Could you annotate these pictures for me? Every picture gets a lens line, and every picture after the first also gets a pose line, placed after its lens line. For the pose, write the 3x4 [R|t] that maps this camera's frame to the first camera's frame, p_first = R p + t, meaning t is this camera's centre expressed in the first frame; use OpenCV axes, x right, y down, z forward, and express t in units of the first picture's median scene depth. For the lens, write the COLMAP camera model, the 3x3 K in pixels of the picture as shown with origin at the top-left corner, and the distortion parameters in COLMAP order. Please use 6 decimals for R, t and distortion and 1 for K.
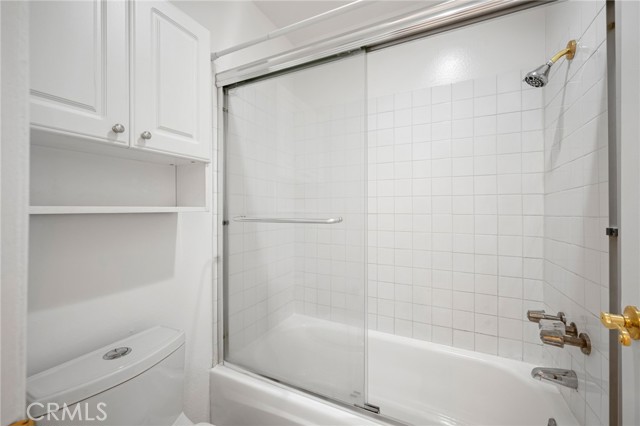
lens RADIAL K [[264.8, 0, 320.0], [0, 264.8, 213.0], [0, 0, 1]] dist [0.000877, 0.000067]
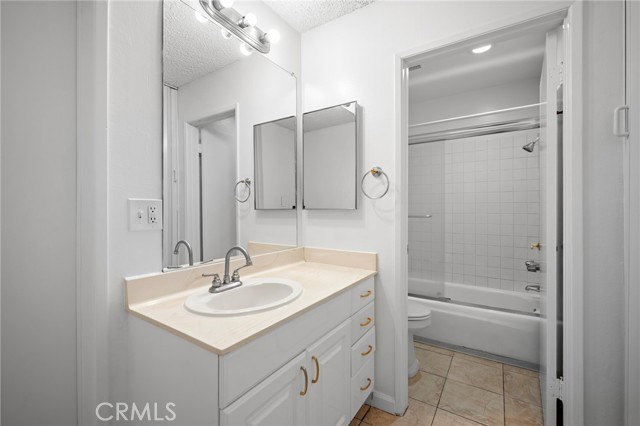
lens RADIAL K [[279.5, 0, 320.0], [0, 279.5, 213.0], [0, 0, 1]] dist [-0.001592, -0.000135]
pose [[0.993992, -0.000045, -0.109450, -0.451687], [0.000772, 0.999978, 0.006596, -0.010660], [0.109448, -0.006641, 0.993970, -1.078016]]
